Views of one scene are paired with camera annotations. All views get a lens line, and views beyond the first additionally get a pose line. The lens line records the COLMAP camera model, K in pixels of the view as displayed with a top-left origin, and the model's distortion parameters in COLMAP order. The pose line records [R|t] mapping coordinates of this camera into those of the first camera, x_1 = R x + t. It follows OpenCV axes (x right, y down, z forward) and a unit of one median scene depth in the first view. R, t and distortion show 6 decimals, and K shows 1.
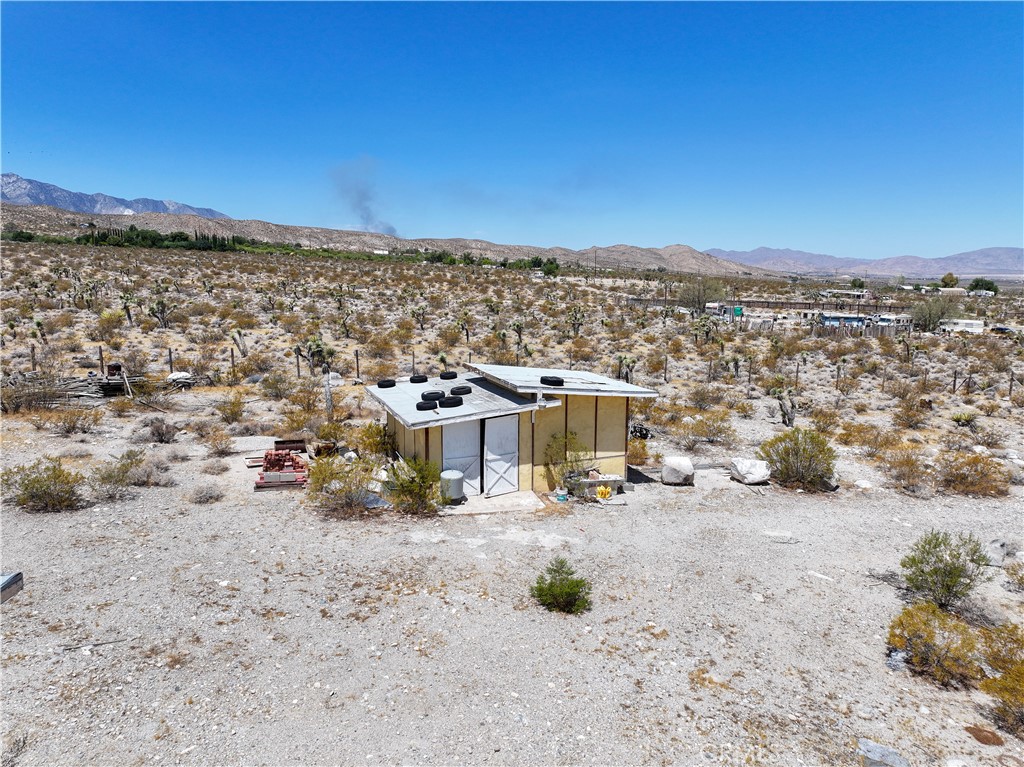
lens RADIAL K [[716.6, 0, 515.9], [0, 716.6, 380.2], [0, 0, 1]] dist [0.002973, 0.007417]
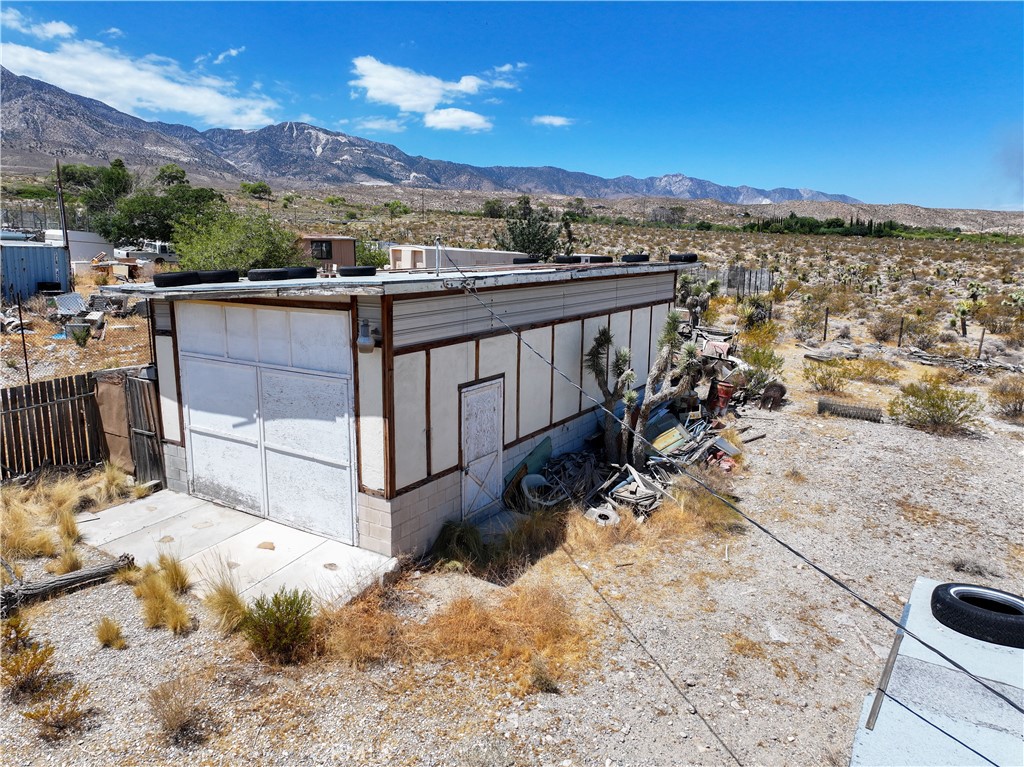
lens RADIAL K [[716.6, 0, 522.9], [0, 716.6, 382.6], [0, 0, 1]] dist [0.002973, 0.007417]
pose [[0.695324, 0.135621, -0.705784, -0.036387], [-0.120619, 0.990126, 0.071427, 0.001408], [0.708502, 0.035466, 0.704817, -0.005485]]
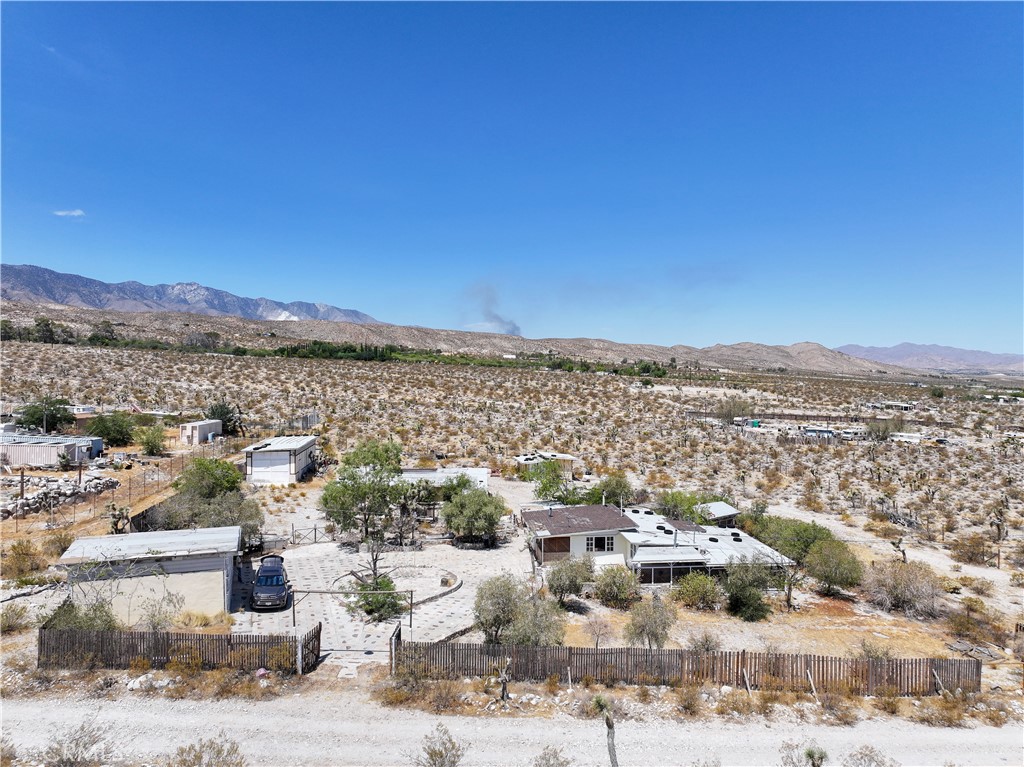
lens RADIAL K [[716.6, 0, 510.6], [0, 716.6, 386.1], [0, 0, 1]] dist [0.002973, 0.007417]
pose [[0.983823, 0.006498, -0.179028, 0.024541], [-0.028552, 0.992255, -0.120891, 0.005033], [0.176856, 0.124047, 0.976388, -0.146822]]
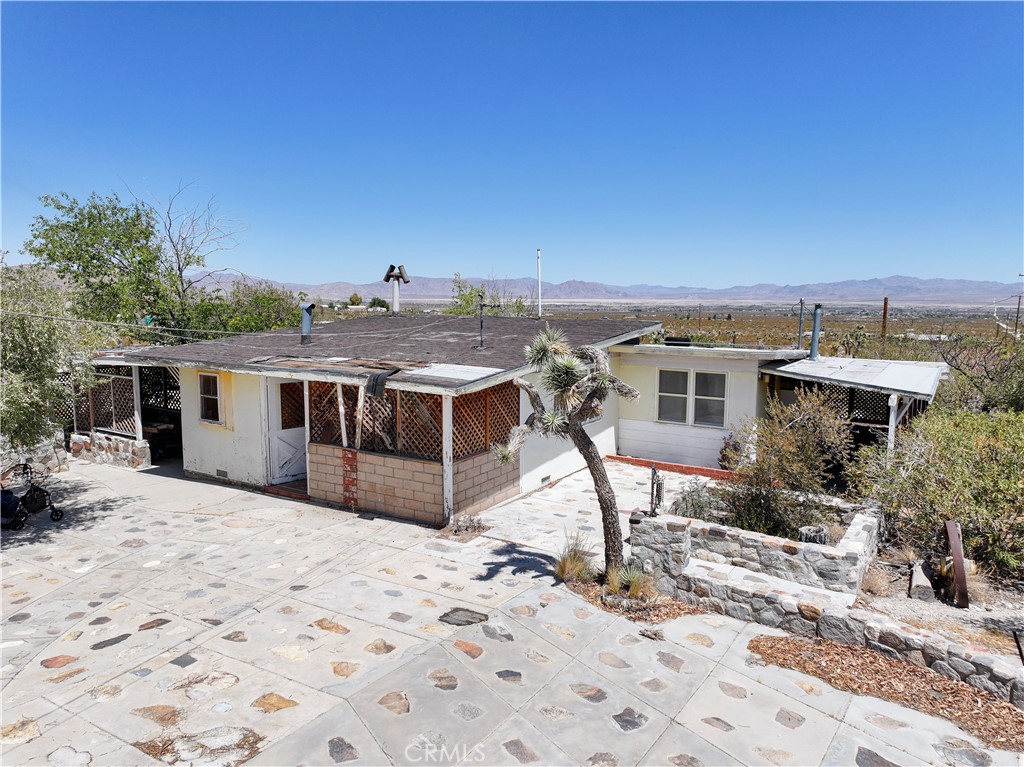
lens RADIAL K [[716.6, 0, 512.6], [0, 716.6, 383.2], [0, 0, 1]] dist [0.002973, 0.007417]
pose [[0.748848, -0.079755, 0.657925, -0.002567], [0.099259, 0.995032, 0.007644, 0.014103], [-0.655267, 0.059581, 0.753044, -0.057982]]
